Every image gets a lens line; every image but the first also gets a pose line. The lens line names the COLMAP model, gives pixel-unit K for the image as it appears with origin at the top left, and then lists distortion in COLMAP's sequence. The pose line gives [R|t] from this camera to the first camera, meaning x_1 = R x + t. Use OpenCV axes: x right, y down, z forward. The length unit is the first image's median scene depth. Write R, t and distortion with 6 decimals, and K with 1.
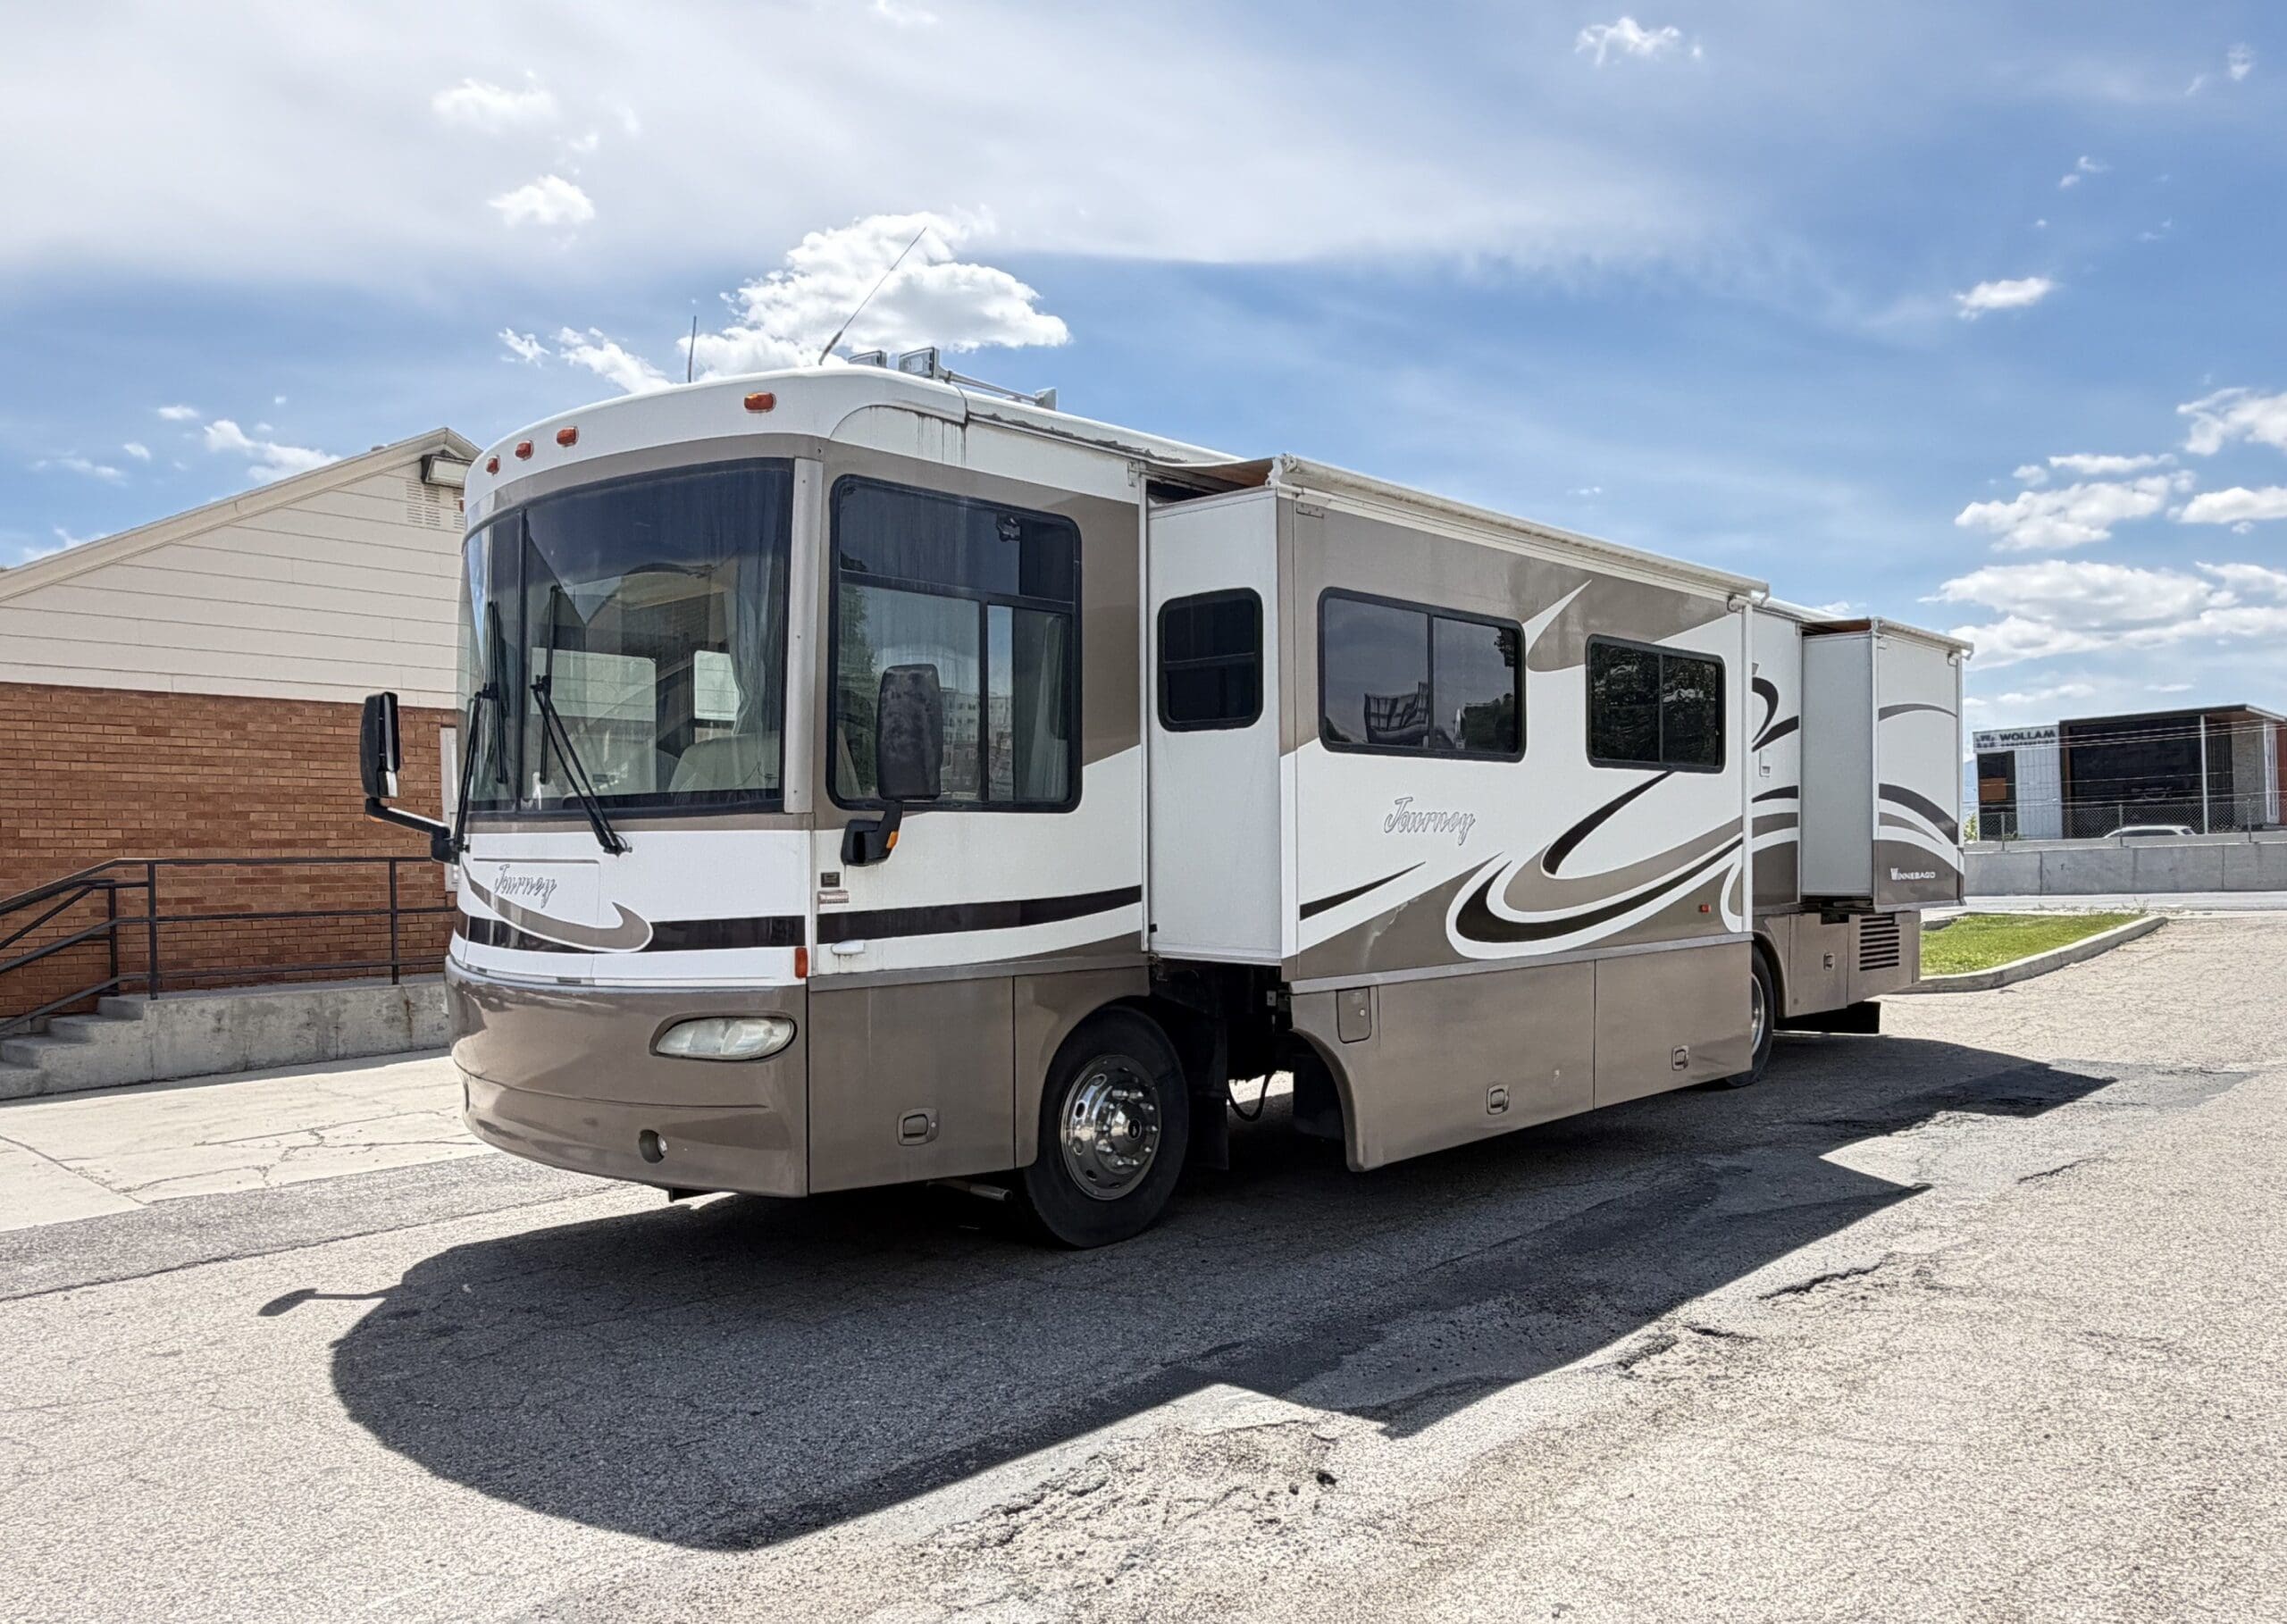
lens RADIAL K [[1562.3, 0, 1191.2], [0, 1562.3, 874.3], [0, 0, 1]] dist [0.005449, -0.003836]
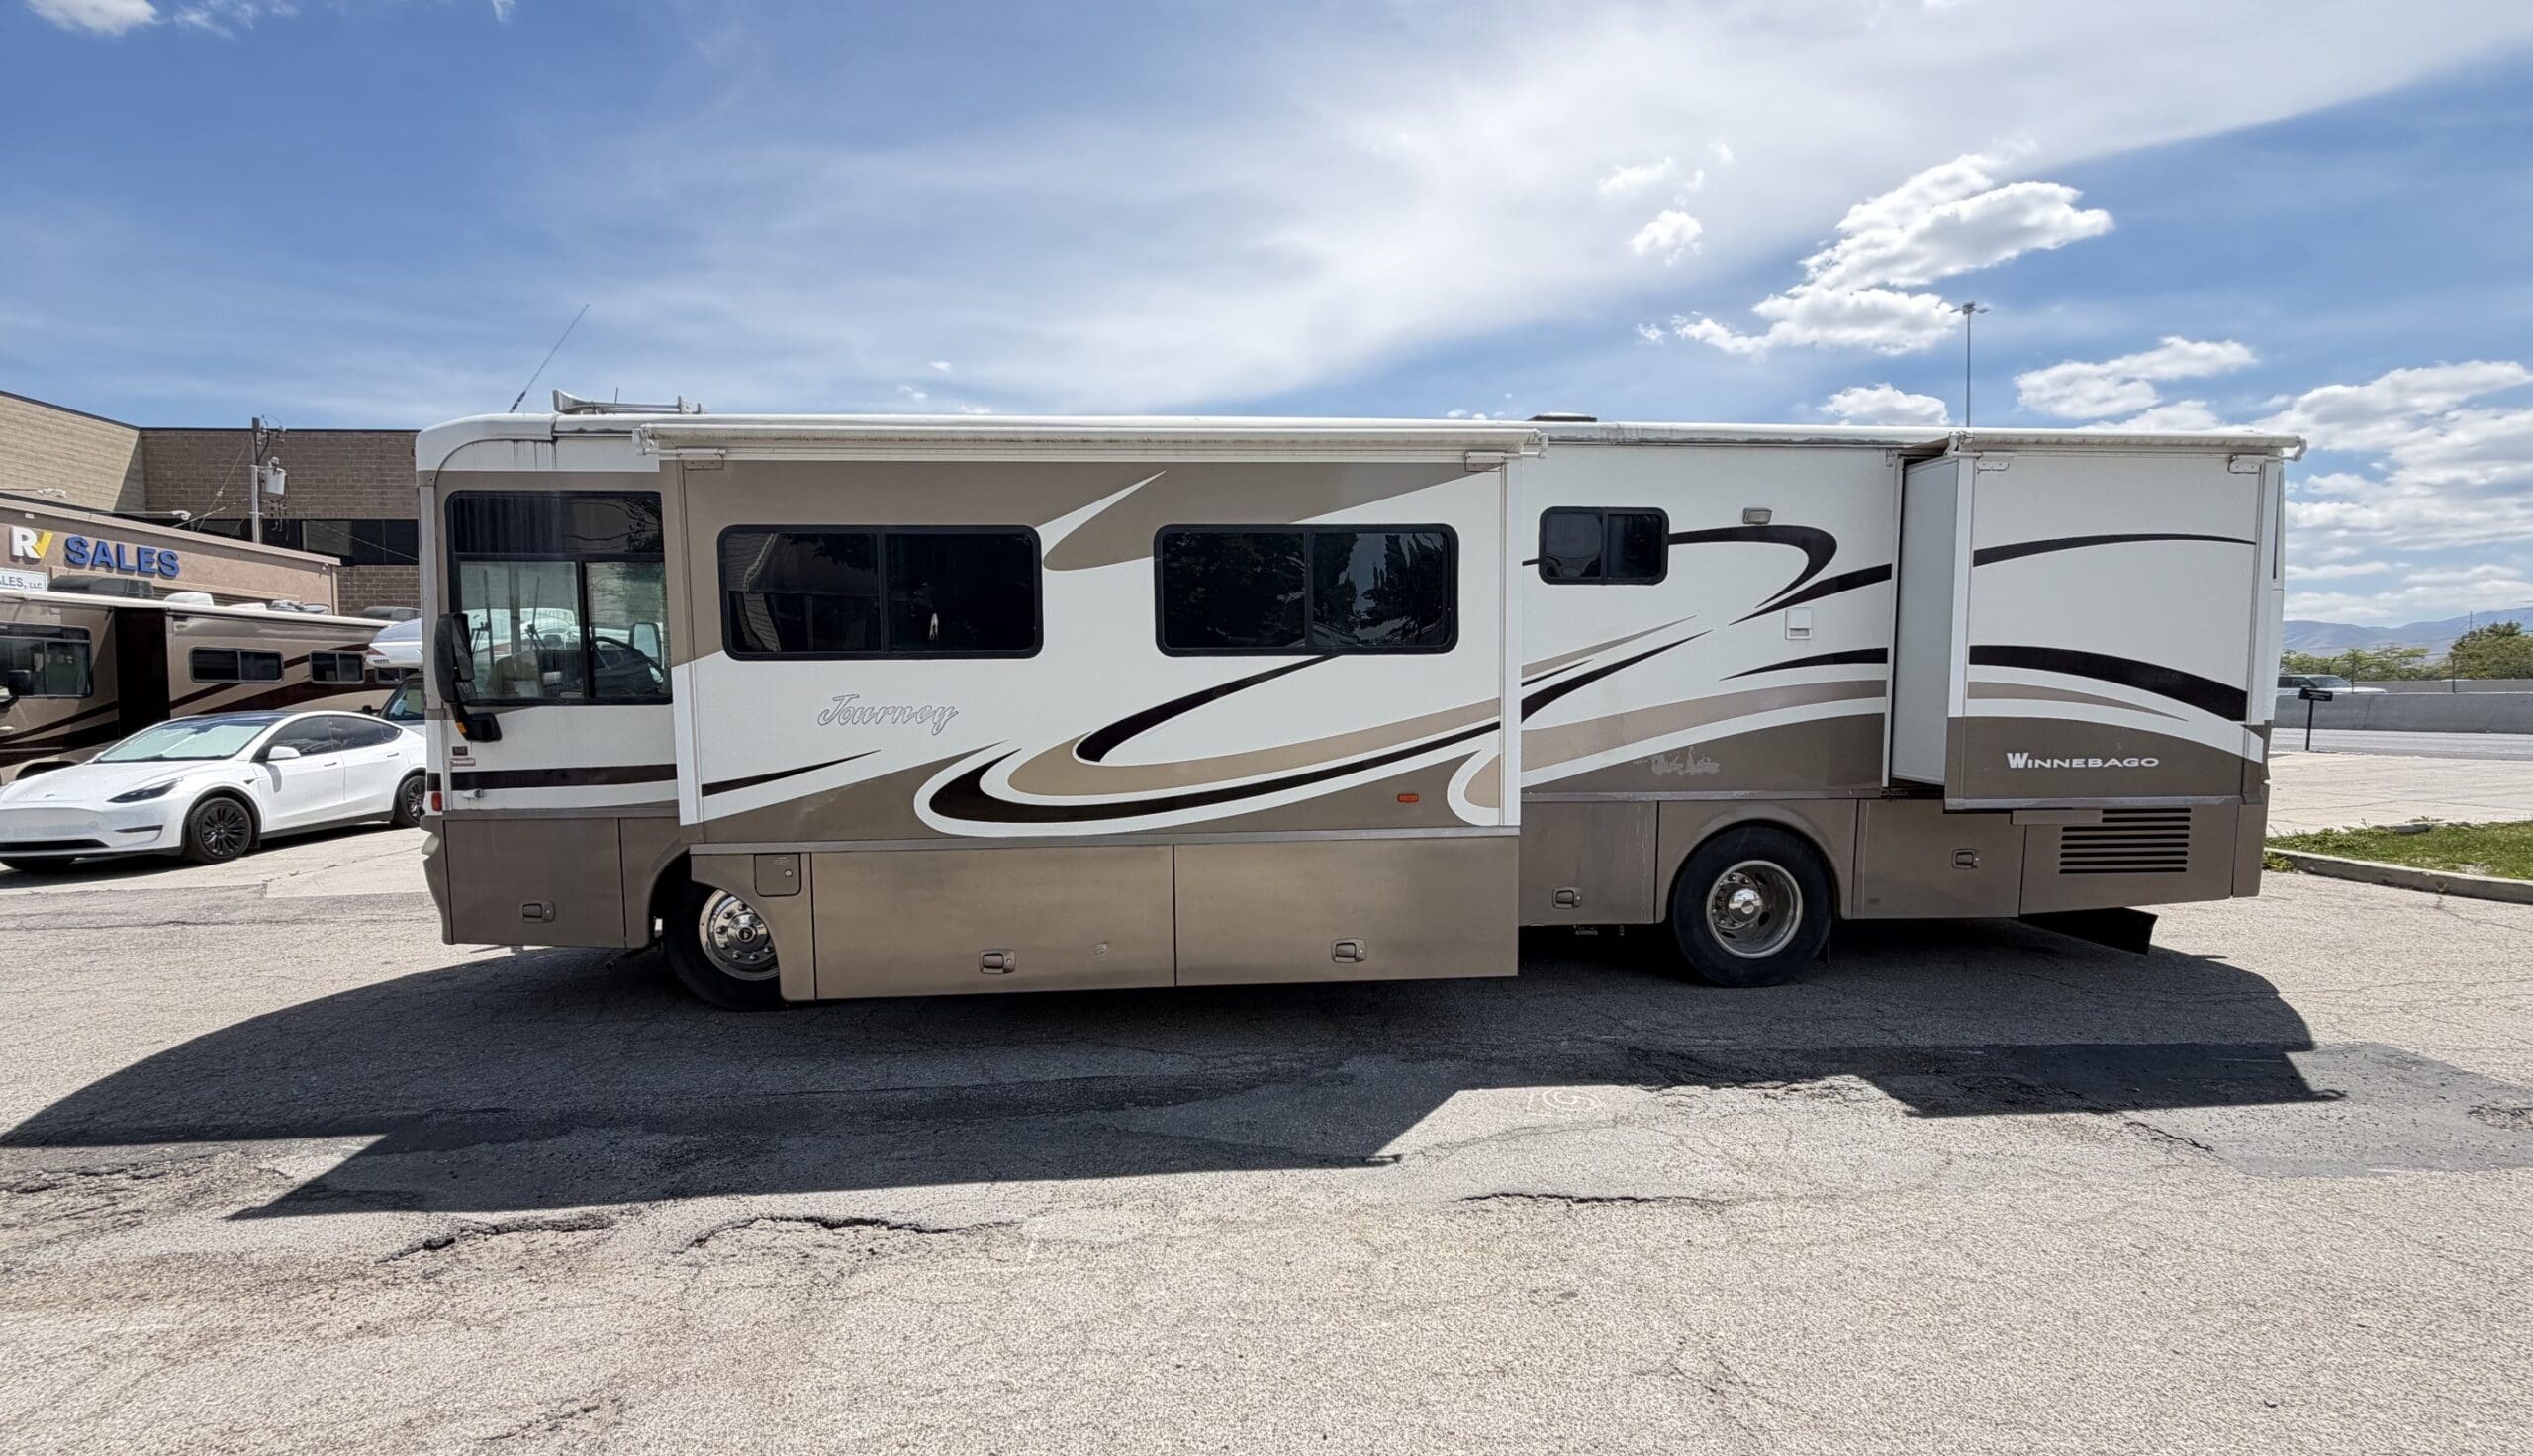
lens RADIAL K [[1021.0, 0, 1280.4], [0, 1021.0, 740.7], [0, 0, 1]] dist [0.000033, 0.000818]
pose [[0.742998, 0.050707, -0.667370, 0.920689], [-0.009770, 0.997841, 0.064940, -0.070178], [0.669222, -0.041730, 0.741890, 0.670107]]
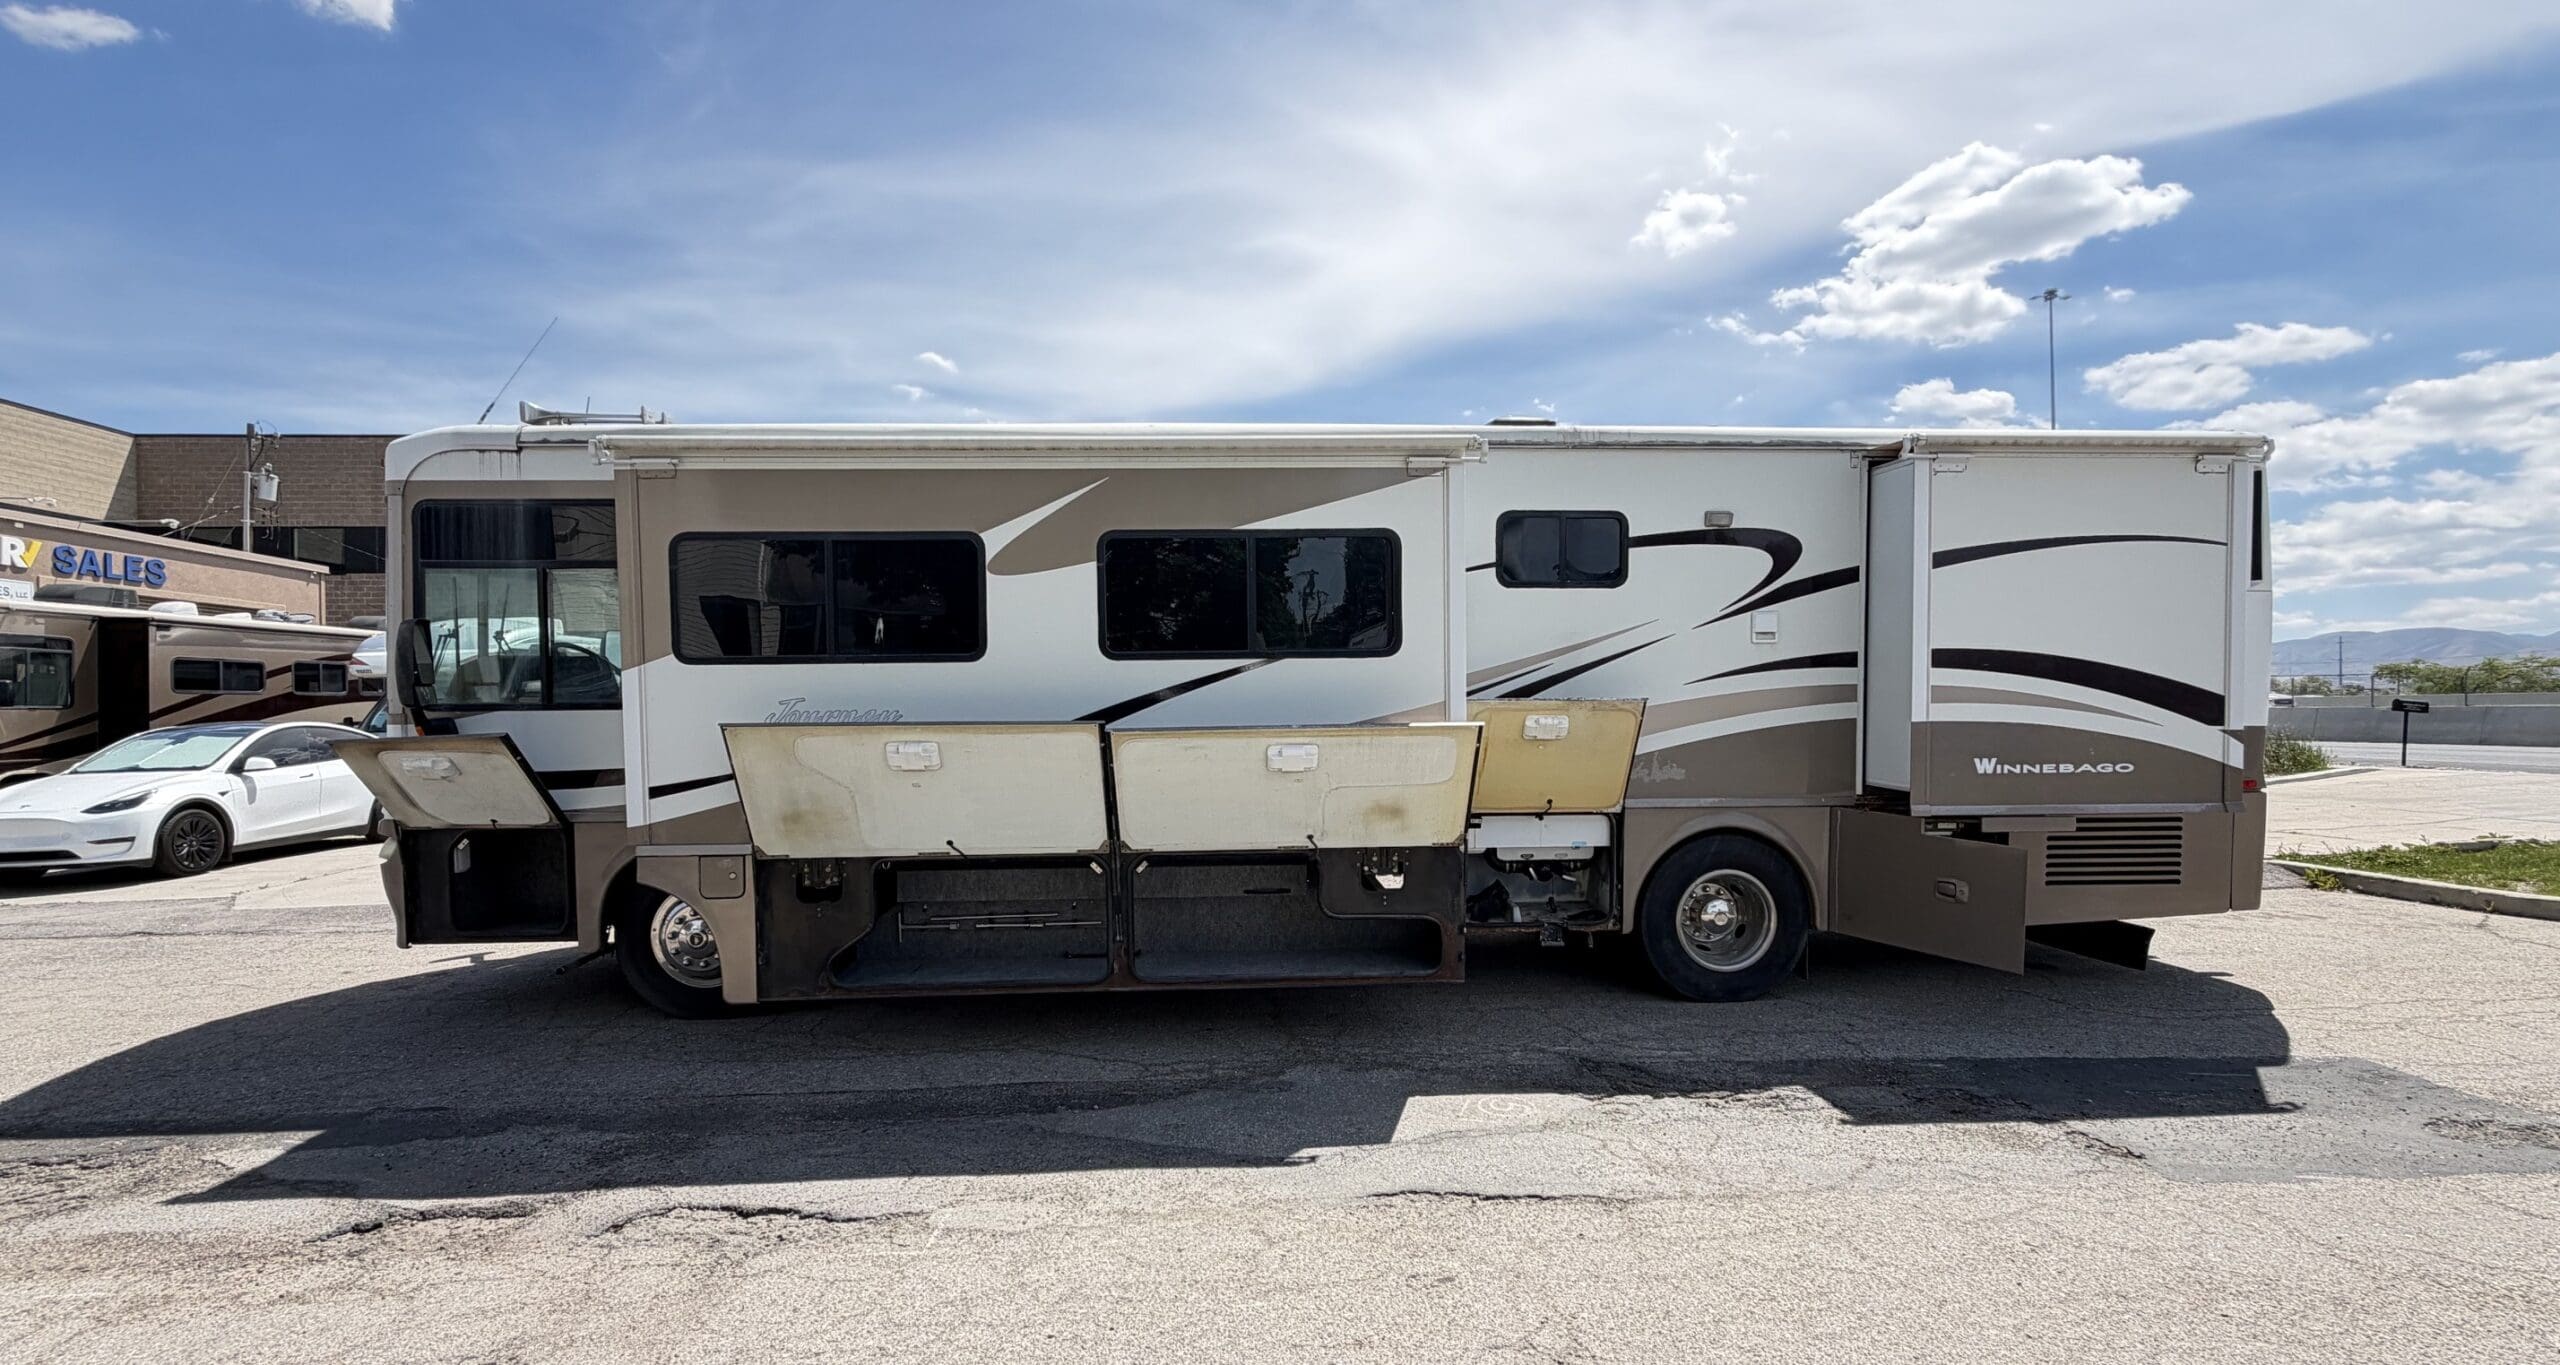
lens RADIAL K [[1095.8, 0, 1294.9], [0, 1095.8, 716.7], [0, 0, 1]] dist [0.000963, 0.000438]
pose [[0.728011, 0.025126, -0.685105, 1.016898], [-0.008876, 0.999590, 0.027228, -0.063551], [0.685508, -0.013741, 0.727935, 0.677951]]
